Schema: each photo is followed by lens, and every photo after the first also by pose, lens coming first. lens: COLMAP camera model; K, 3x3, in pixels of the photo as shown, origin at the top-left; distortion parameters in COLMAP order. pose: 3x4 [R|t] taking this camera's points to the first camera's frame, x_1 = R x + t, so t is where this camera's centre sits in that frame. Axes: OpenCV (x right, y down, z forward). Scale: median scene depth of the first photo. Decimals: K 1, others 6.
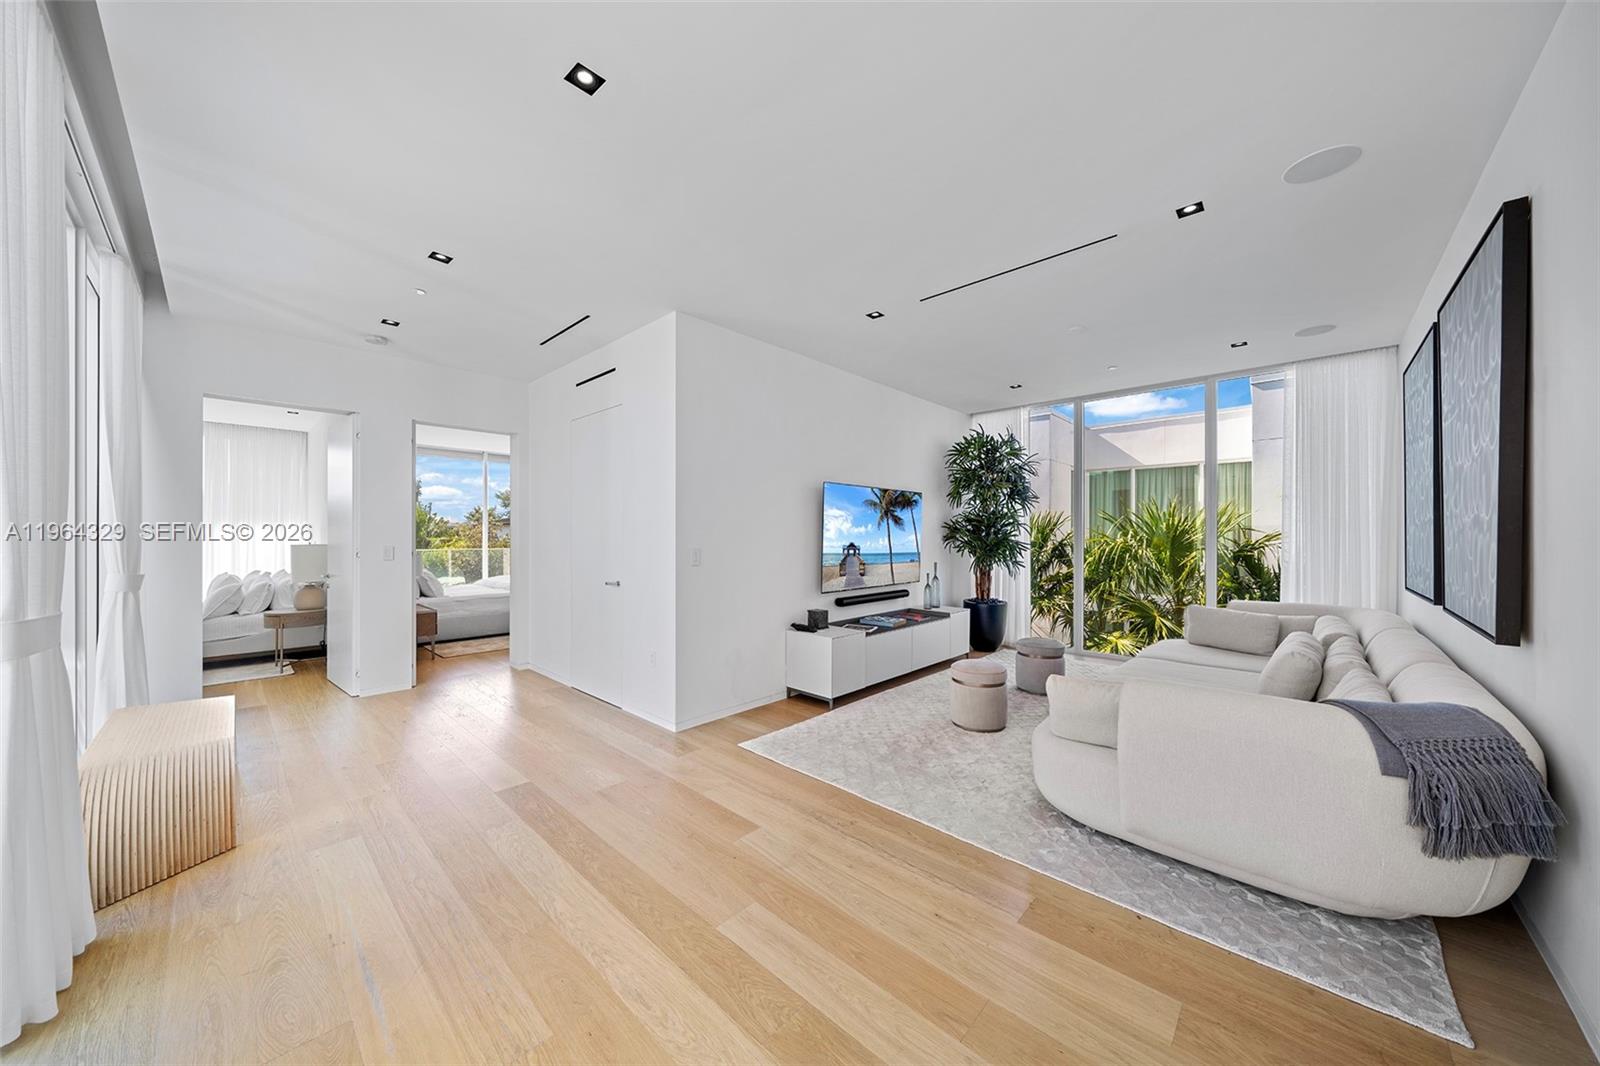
lens RADIAL K [[539.0, 0, 800.0], [0, 539.0, 533.0], [0, 0, 1]] dist [-0.000441, -0.000031]
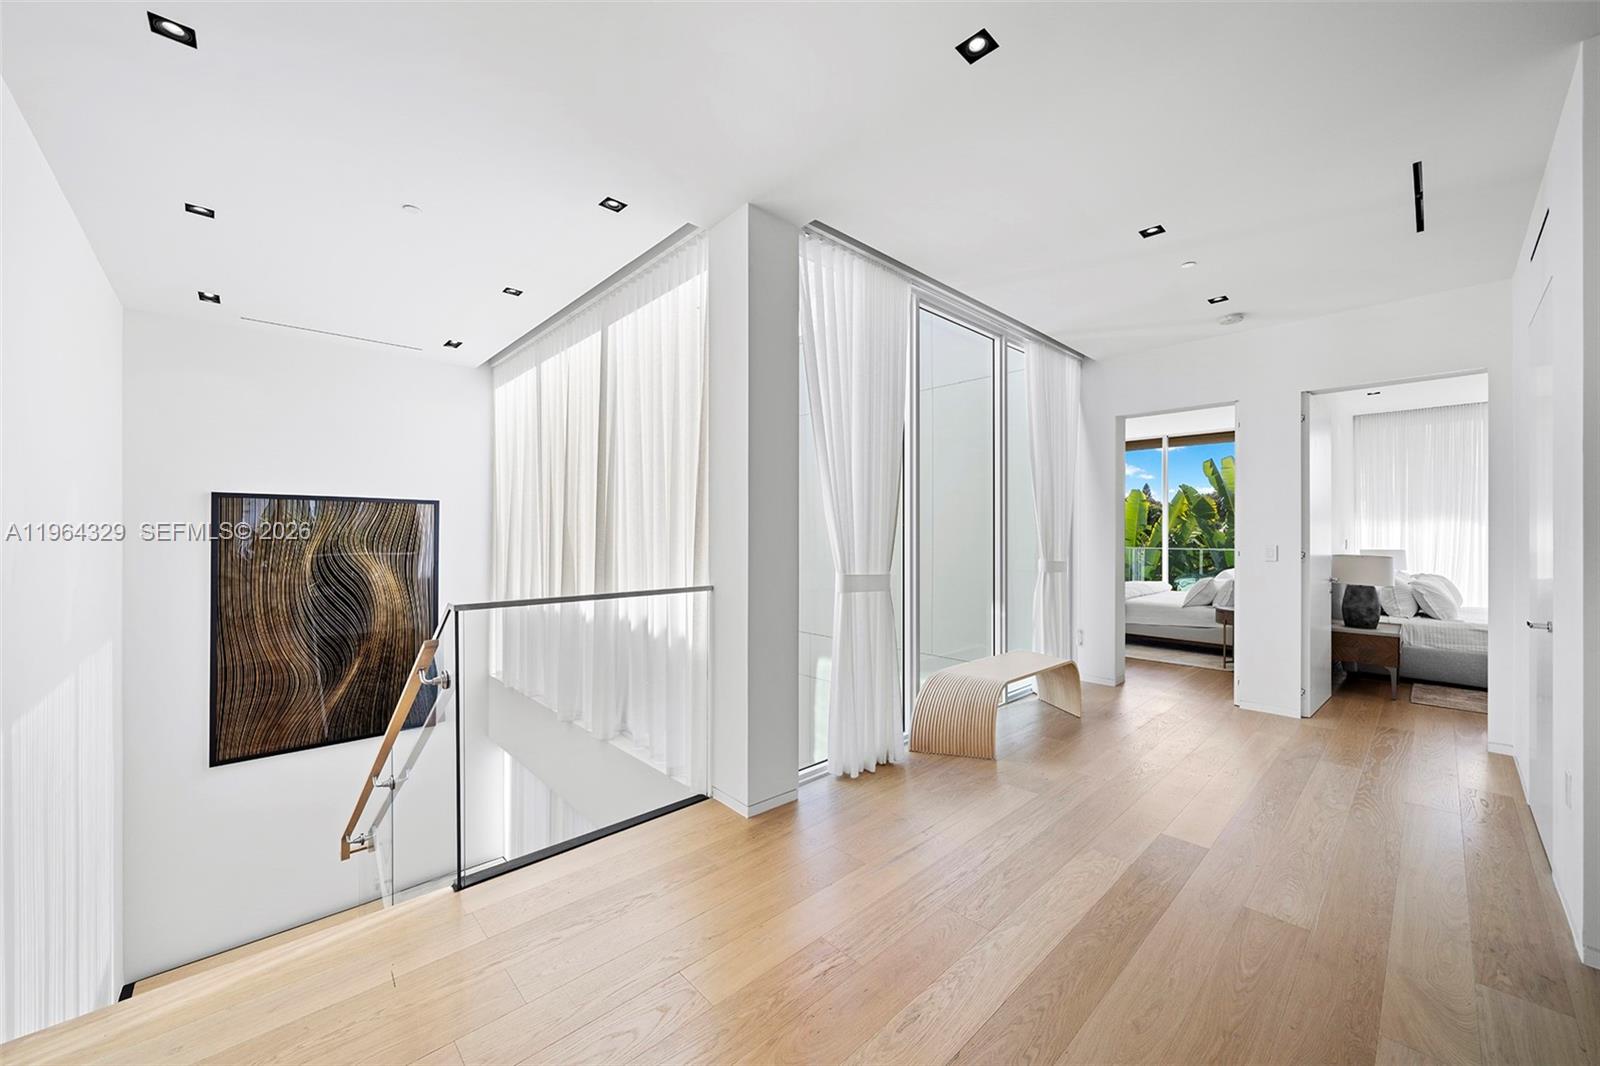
lens RADIAL K [[609.3, 0, 800.0], [0, 609.3, 533.0], [0, 0, 1]] dist [0.000730, -0.000003]
pose [[-0.058690, 0.001945, -0.998274, 0.405771], [0.002756, 0.999995, 0.001786, 0.000049], [0.998272, -0.002647, -0.058695, 0.450948]]
